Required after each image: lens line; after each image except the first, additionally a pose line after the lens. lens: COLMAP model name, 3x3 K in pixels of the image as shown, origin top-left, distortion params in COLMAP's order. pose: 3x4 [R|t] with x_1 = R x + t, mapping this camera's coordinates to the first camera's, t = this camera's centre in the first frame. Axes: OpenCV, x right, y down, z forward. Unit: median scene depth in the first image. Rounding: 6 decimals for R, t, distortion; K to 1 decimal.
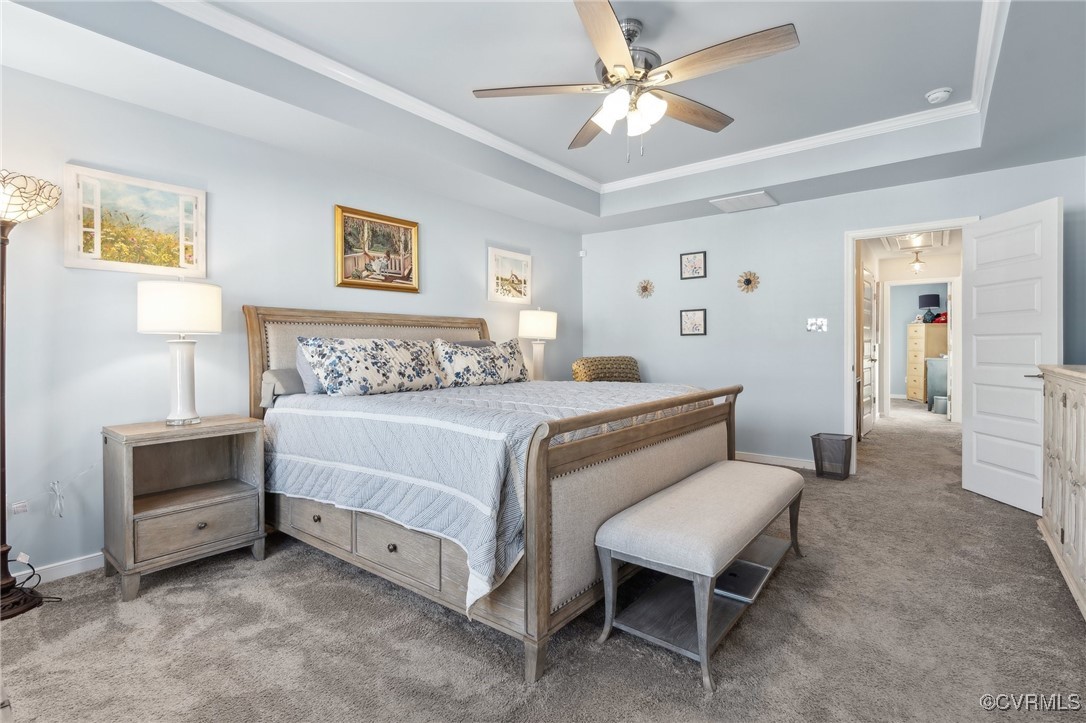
lens RADIAL K [[519.4, 0, 544.3], [0, 519.4, 352.3], [0, 0, 1]] dist [-0.003270, 0.000055]
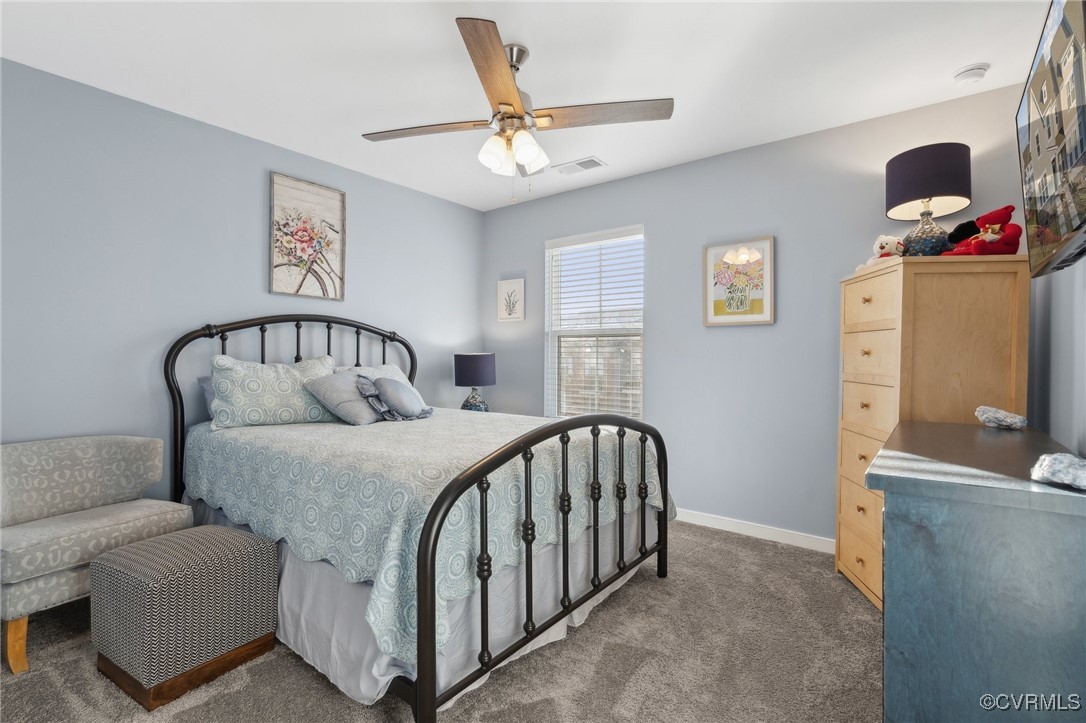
lens RADIAL K [[512.9, 0, 543.2], [0, 512.9, 361.8], [0, 0, 1]] dist [-0.003766, -0.000215]
pose [[0.999731, 0.000224, -0.023193, 0.593100], [-0.000055, 0.999973, 0.007309, -0.015112], [0.023194, -0.007305, 0.999704, 0.788447]]
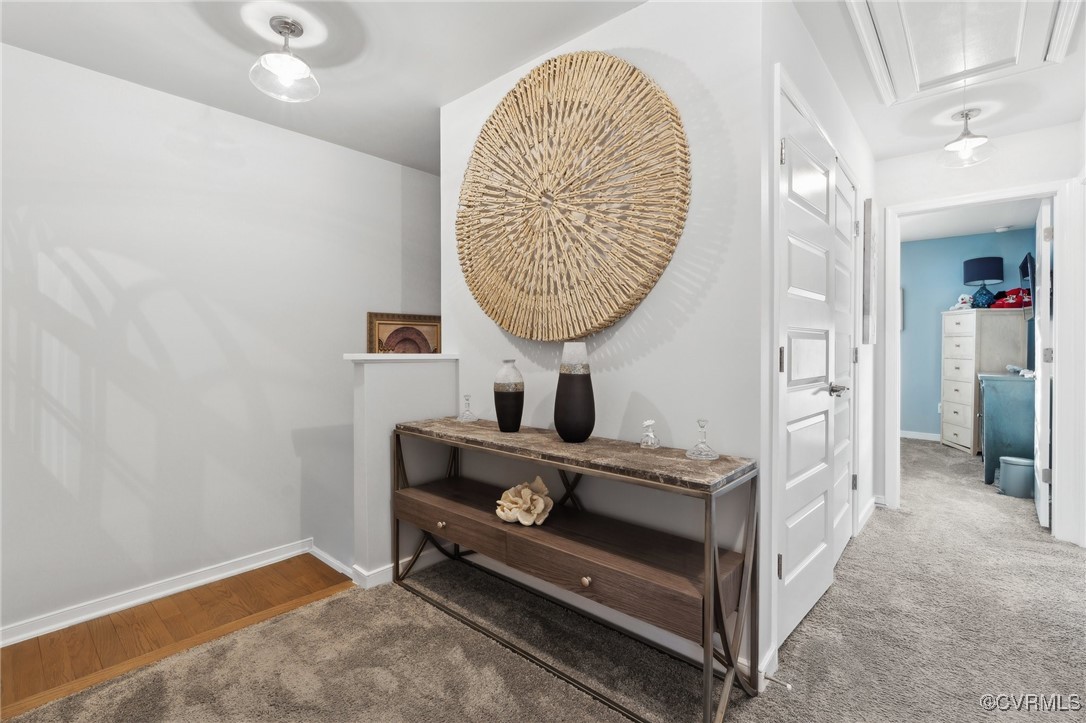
lens RADIAL K [[519.4, 0, 517.7], [0, 519.4, 348.6], [0, 0, 1]] dist [-0.003270, 0.000055]
pose [[0.997103, 0.007241, -0.075717, 0.300922], [-0.007972, 0.999925, -0.009346, -0.005360], [0.075643, 0.009923, 0.997086, 0.428285]]
